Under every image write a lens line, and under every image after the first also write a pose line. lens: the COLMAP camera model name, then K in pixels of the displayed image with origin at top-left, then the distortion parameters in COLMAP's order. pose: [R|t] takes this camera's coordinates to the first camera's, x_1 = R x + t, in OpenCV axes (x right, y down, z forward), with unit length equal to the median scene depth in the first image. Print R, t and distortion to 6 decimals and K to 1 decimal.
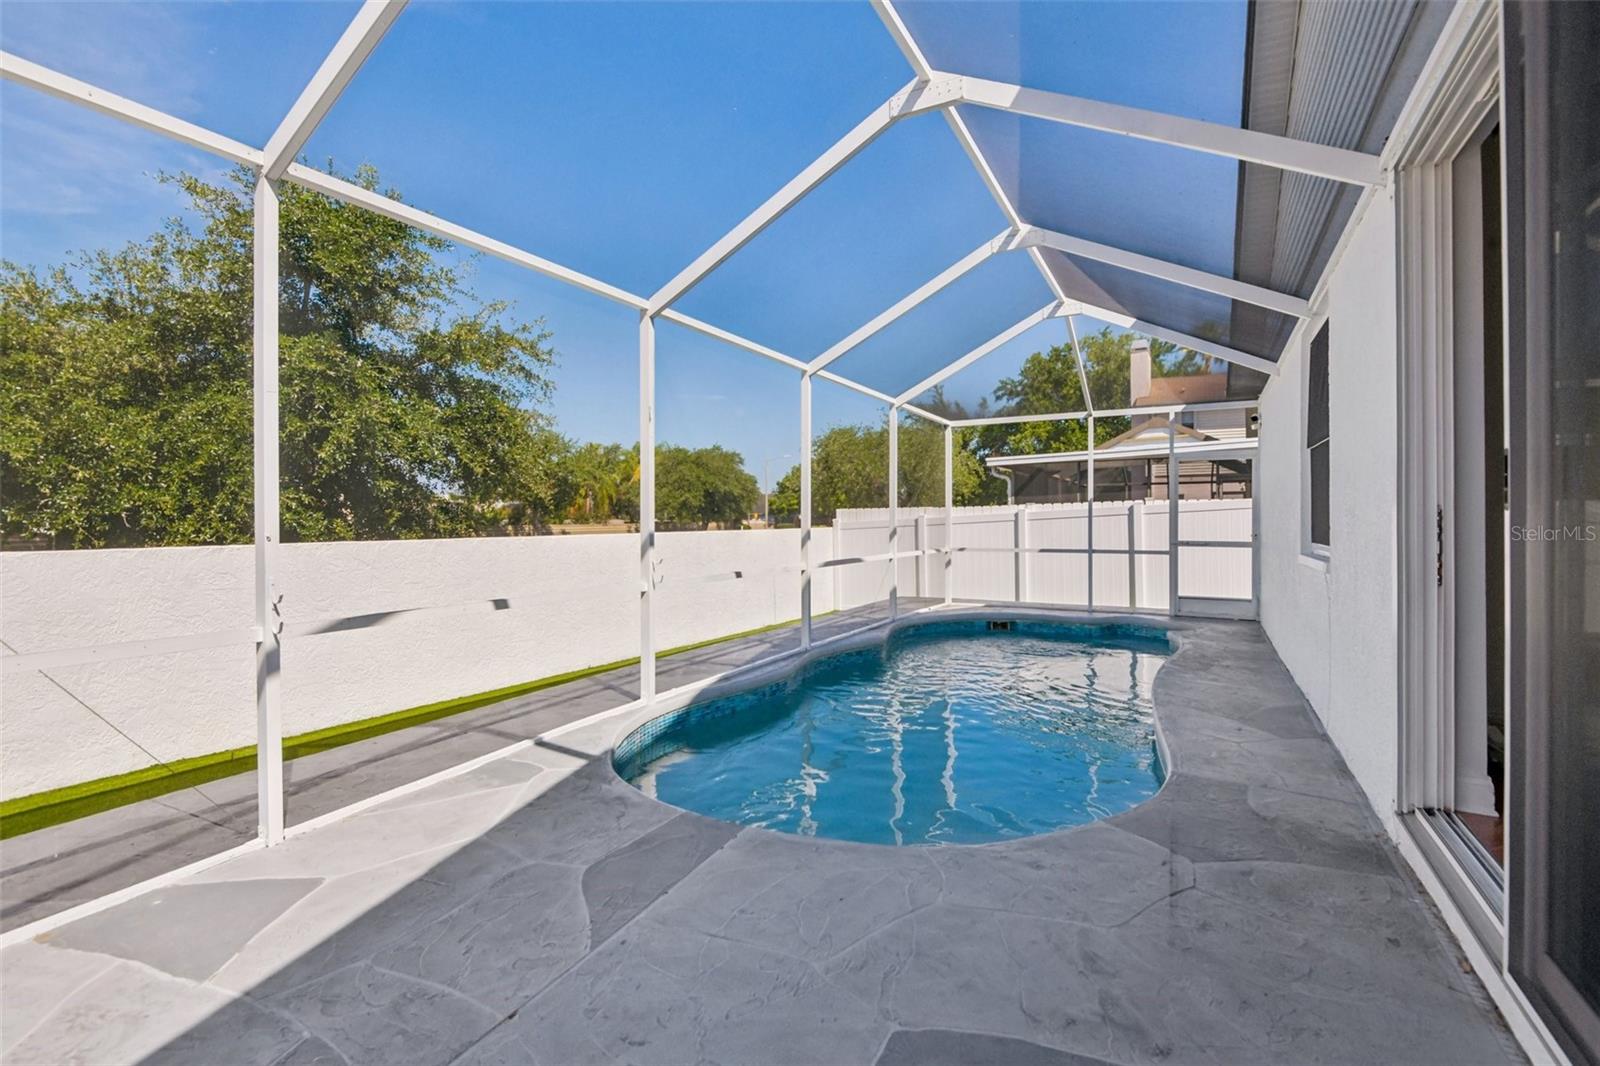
lens RADIAL K [[750.2, 0, 790.8], [0, 750.2, 533.0], [0, 0, 1]] dist [0.028864, -0.022347]
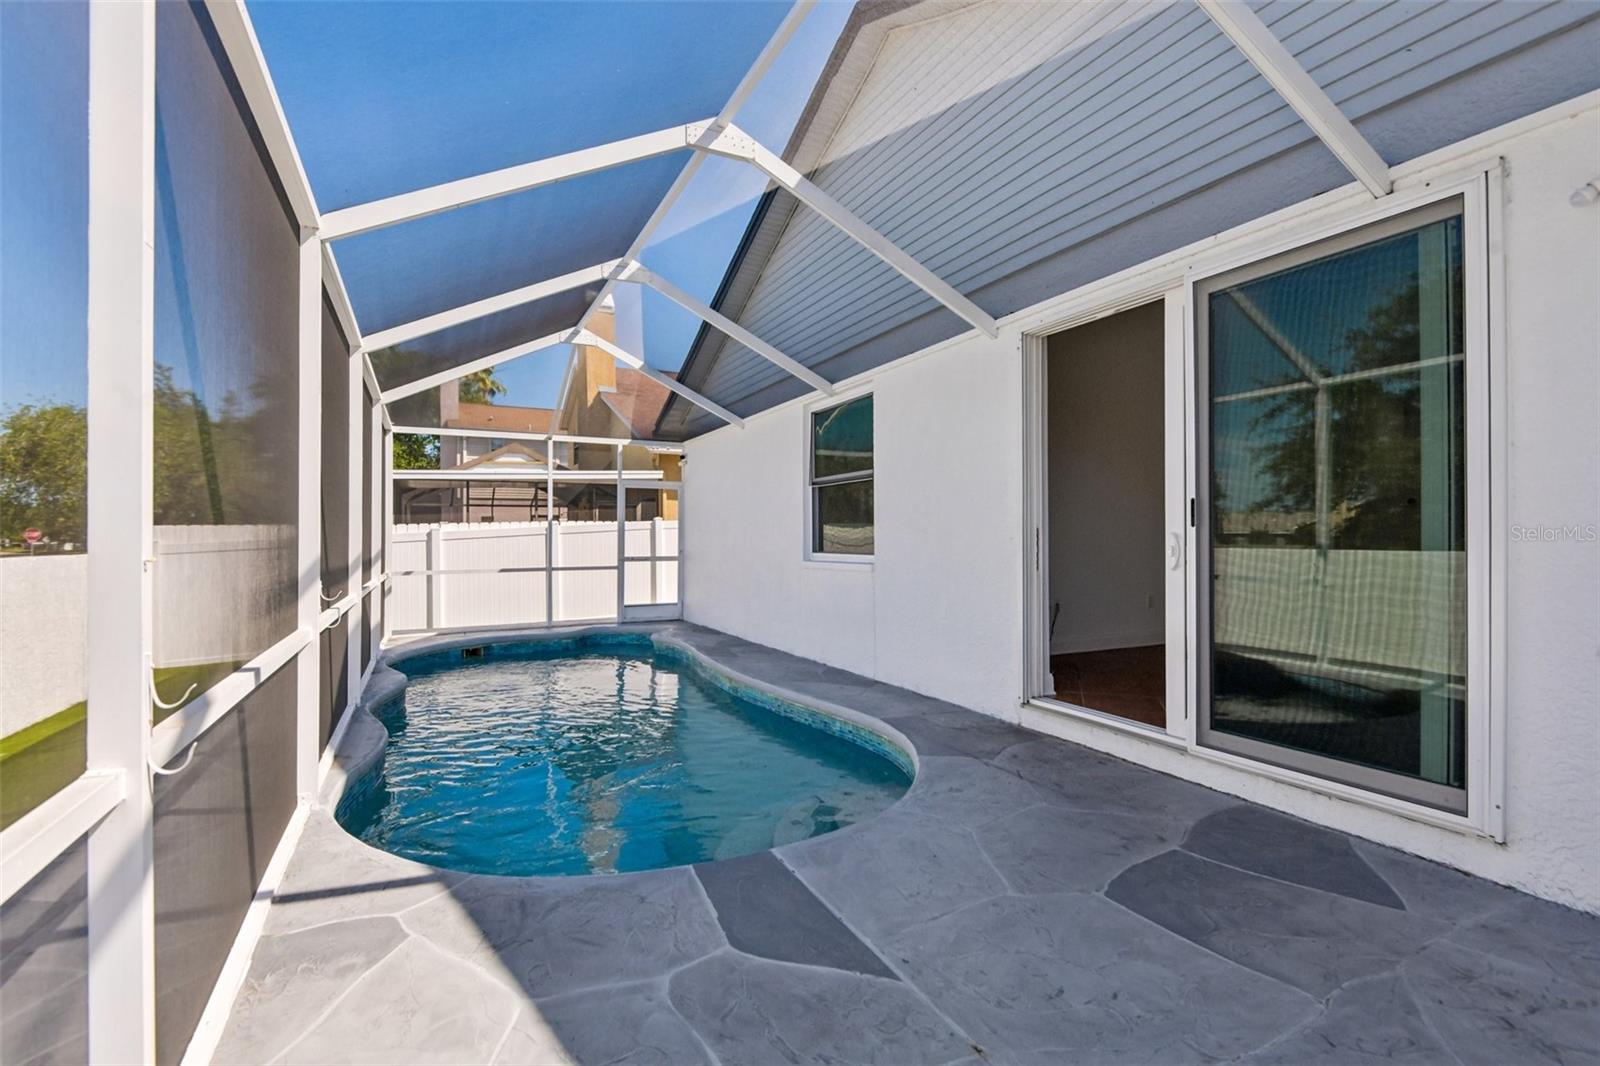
lens RADIAL K [[750.2, 0, 800.4], [0, 750.2, 529.3], [0, 0, 1]] dist [0.028864, -0.022347]
pose [[0.559561, 0.010321, 0.828725, -0.299205], [0.018593, 0.999514, -0.025003, 0.002118], [-0.828580, 0.029399, 0.559098, 0.149106]]
